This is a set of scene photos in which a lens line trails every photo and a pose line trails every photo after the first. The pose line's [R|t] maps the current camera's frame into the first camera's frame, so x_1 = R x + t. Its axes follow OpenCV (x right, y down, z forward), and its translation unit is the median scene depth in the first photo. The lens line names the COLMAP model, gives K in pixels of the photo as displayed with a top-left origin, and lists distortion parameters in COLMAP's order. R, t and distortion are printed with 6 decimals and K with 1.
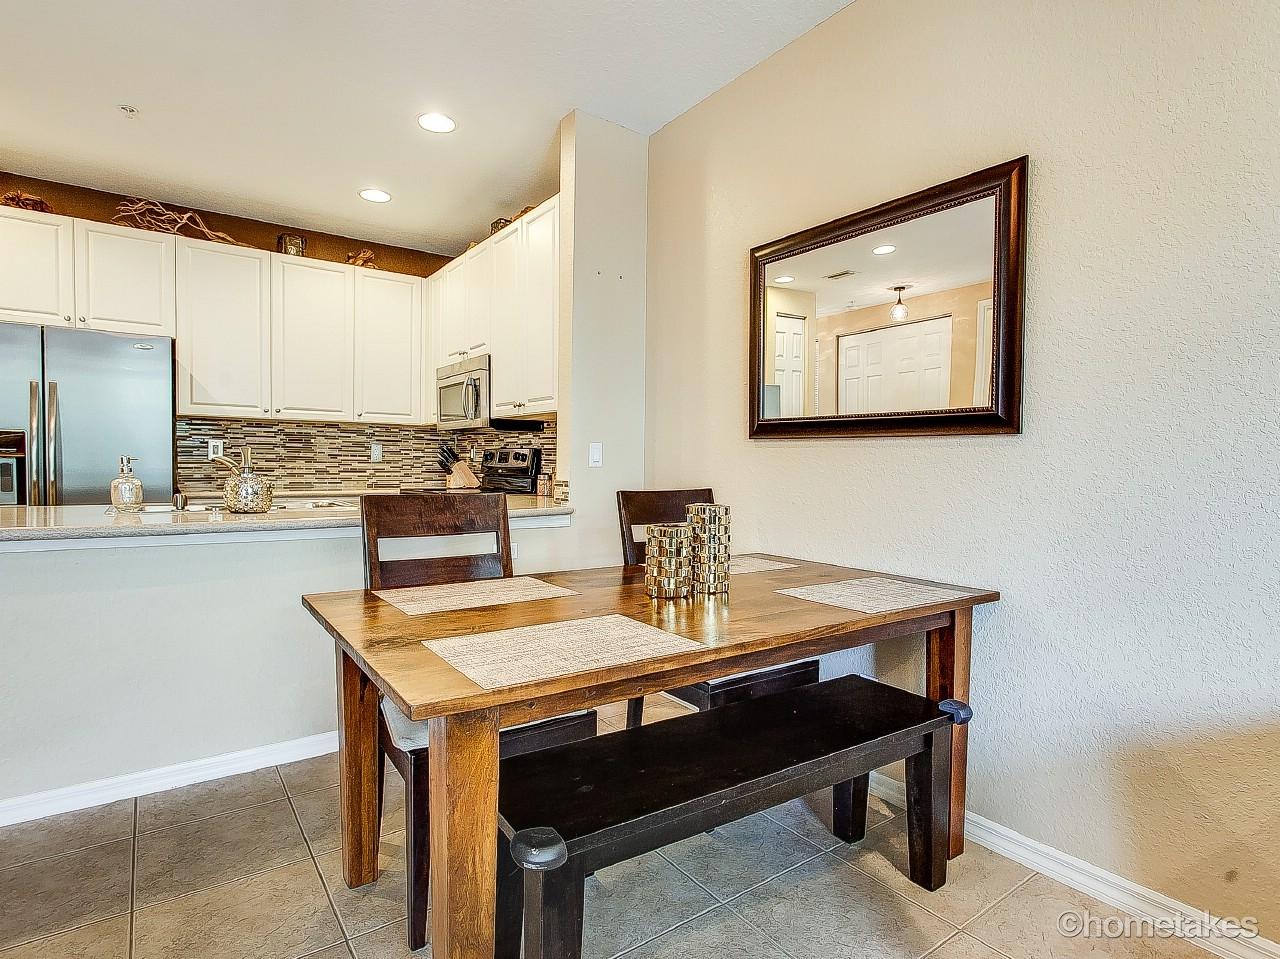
lens RADIAL K [[685.4, 0, 650.0], [0, 685.4, 478.8], [0, 0, 1]] dist [0.000720, 0.005699]
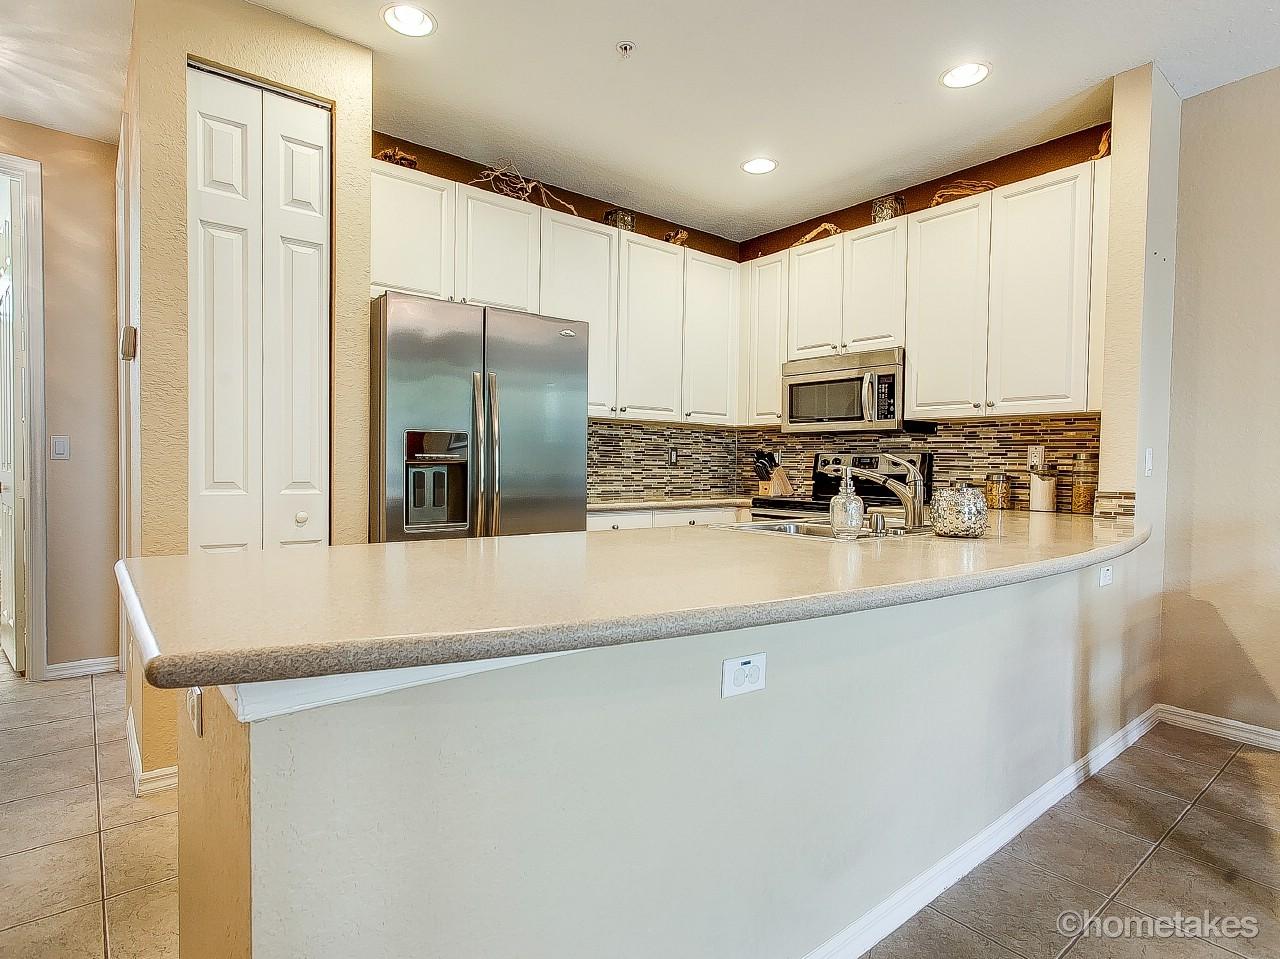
lens RADIAL K [[685.4, 0, 642.5], [0, 685.4, 478.8], [0, 0, 1]] dist [0.000720, 0.005699]
pose [[0.998297, -0.000391, 0.058335, -0.588321], [0.000449, 0.999999, -0.000968, -0.010346], [-0.058335, 0.000992, 0.998297, 0.127625]]
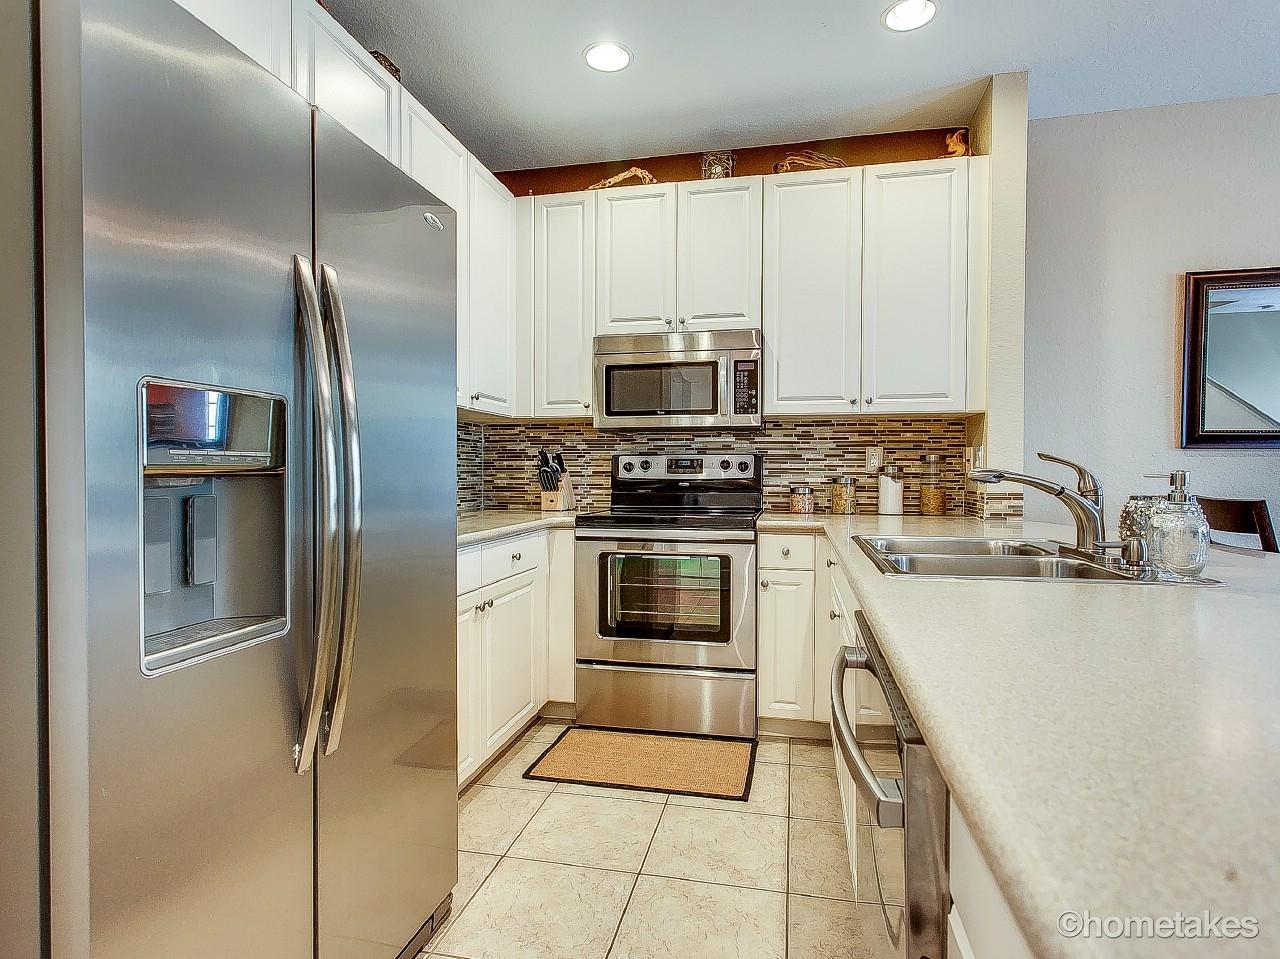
lens RADIAL K [[685.4, 0, 645.9], [0, 685.4, 480.6], [0, 0, 1]] dist [0.000720, 0.005699]
pose [[0.747705, -0.020574, 0.663712, -0.786971], [0.023564, 0.999712, 0.004444, -0.020932], [-0.663613, 0.012318, 0.747975, 0.492368]]
